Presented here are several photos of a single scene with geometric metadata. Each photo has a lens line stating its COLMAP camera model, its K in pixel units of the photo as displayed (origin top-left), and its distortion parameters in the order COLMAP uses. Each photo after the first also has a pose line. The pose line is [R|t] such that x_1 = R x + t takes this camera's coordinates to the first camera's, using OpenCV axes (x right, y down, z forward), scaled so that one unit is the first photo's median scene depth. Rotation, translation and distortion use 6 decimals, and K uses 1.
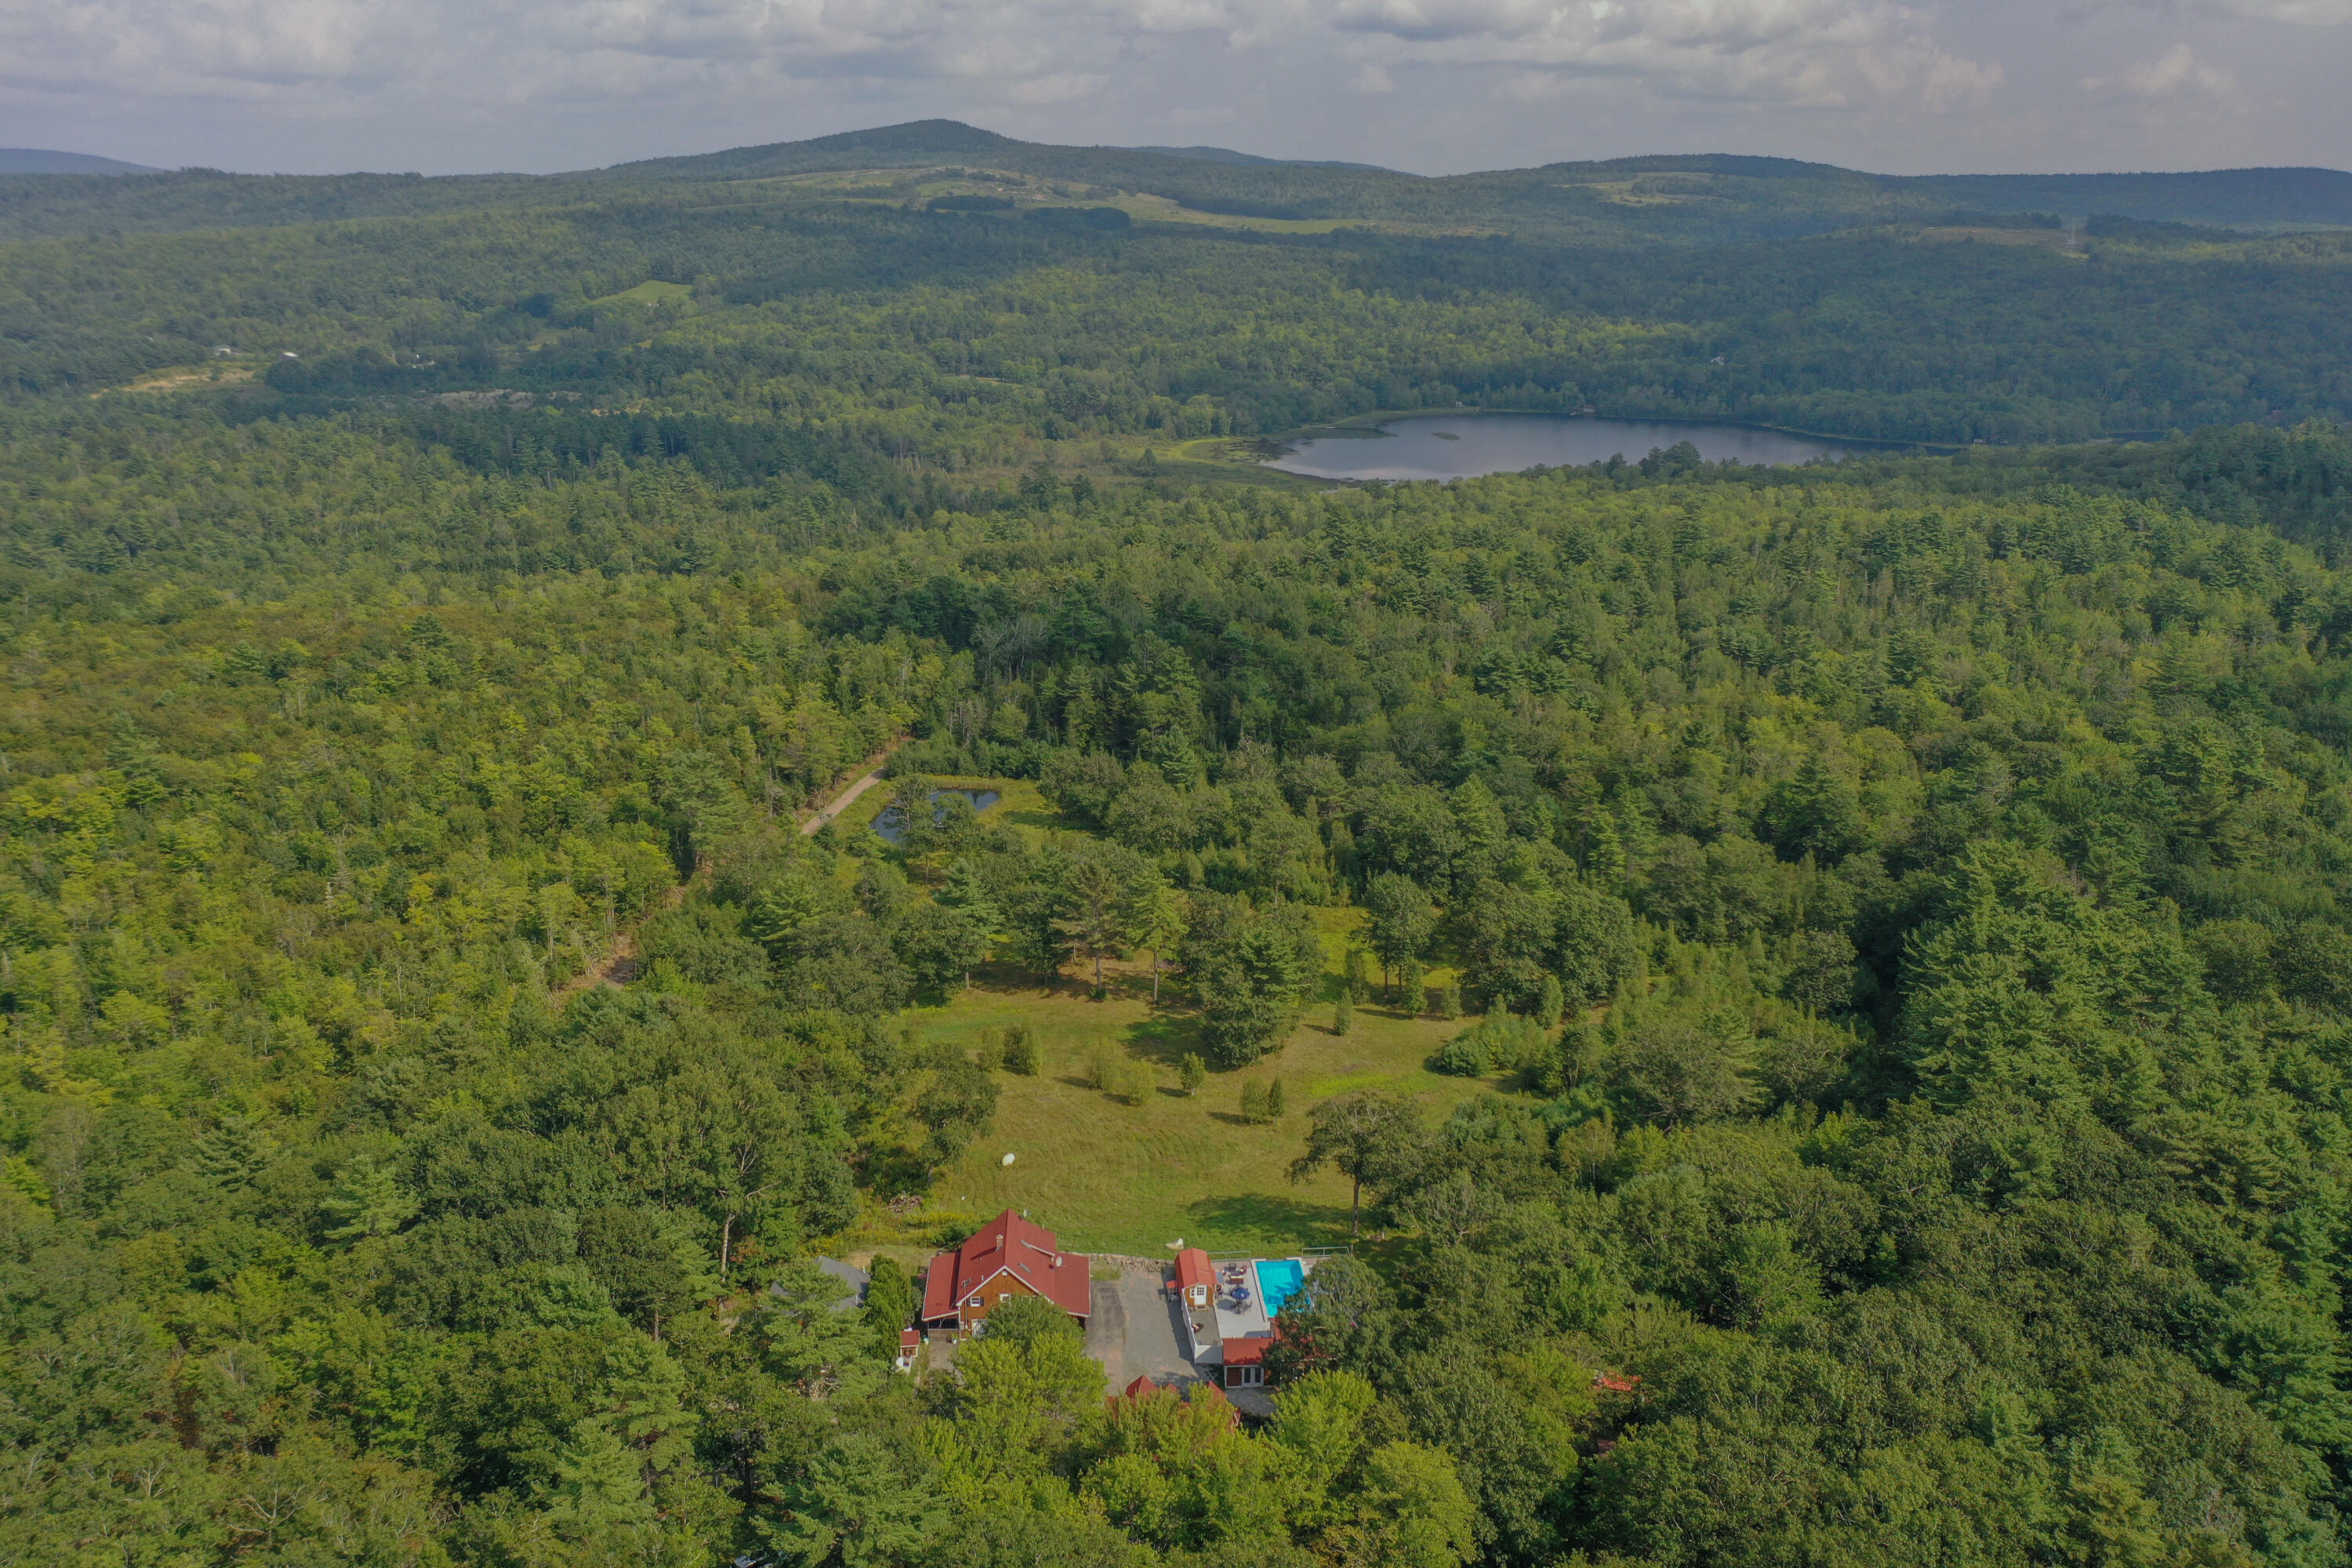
lens RADIAL K [[1812.2, 0, 1176.0], [0, 1812.2, 784.0], [0, 0, 1]] dist [-0.008621, -0.003059]
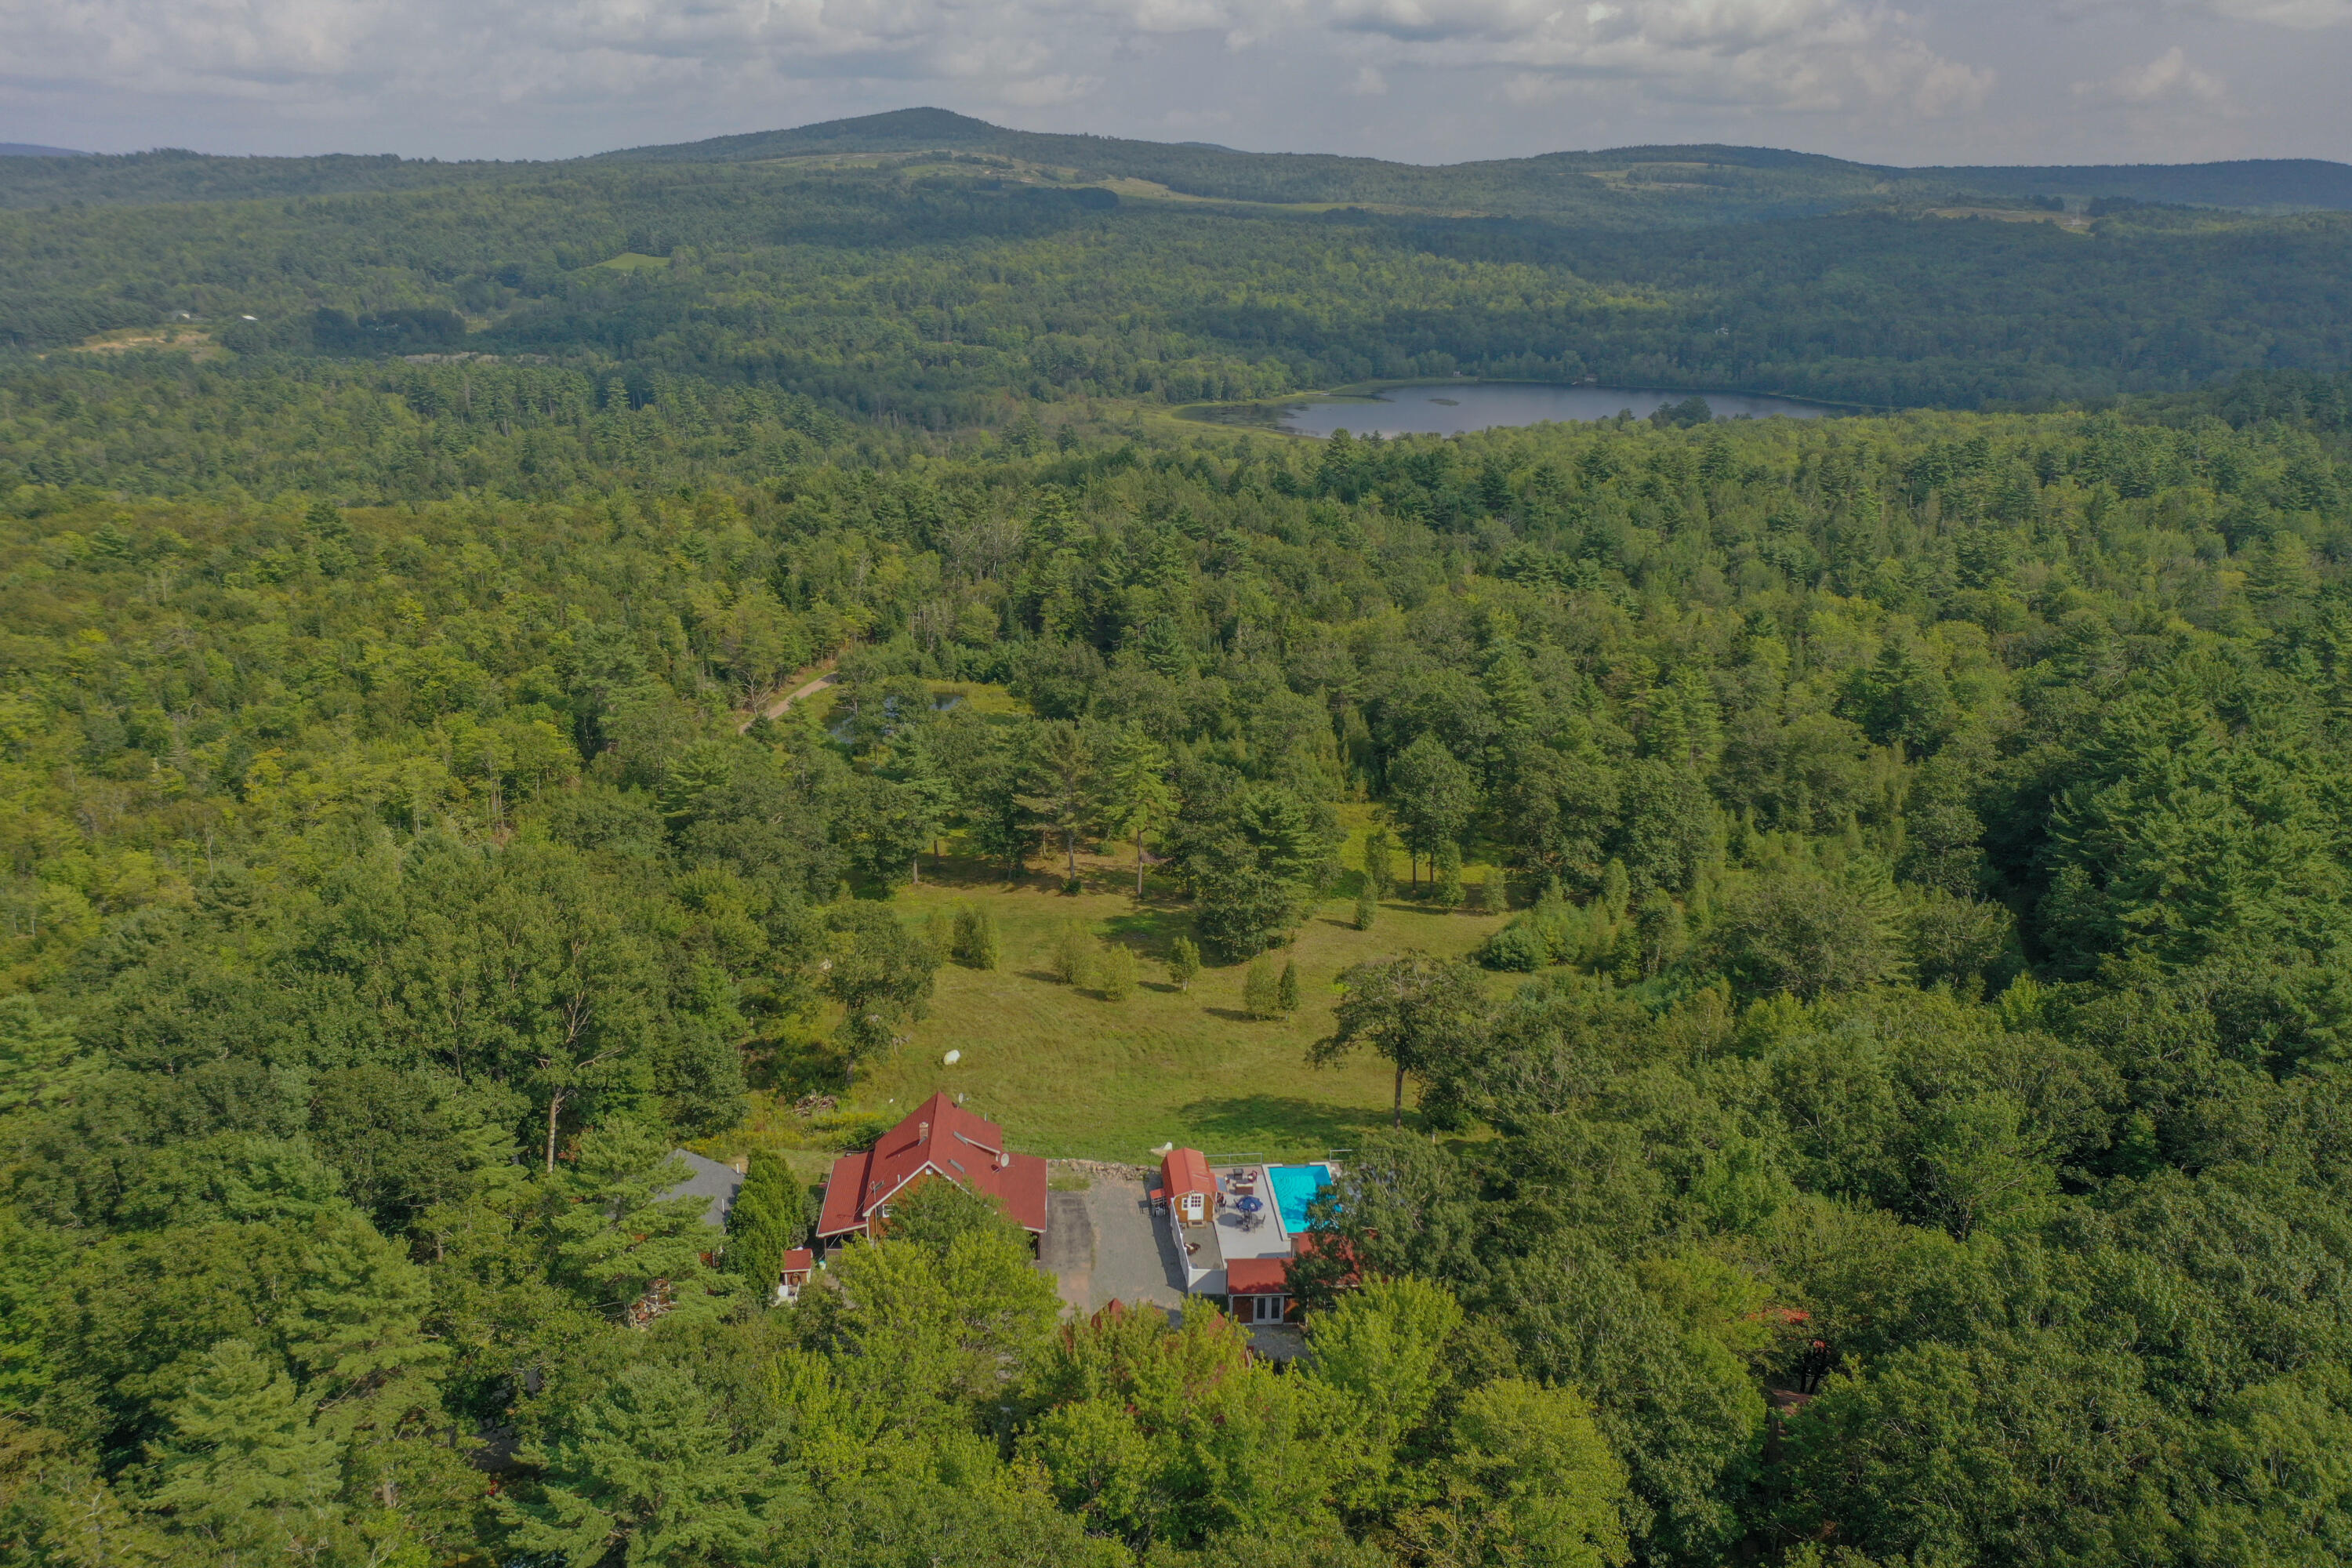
lens RADIAL K [[1812.2, 0, 1176.0], [0, 1812.2, 784.0], [0, 0, 1]] dist [-0.008621, -0.003059]
pose [[0.999984, 0.000509, 0.005606, 0.000691], [-0.000497, 0.999997, -0.002205, 0.070194], [-0.005607, 0.002203, 0.999982, 0.162881]]
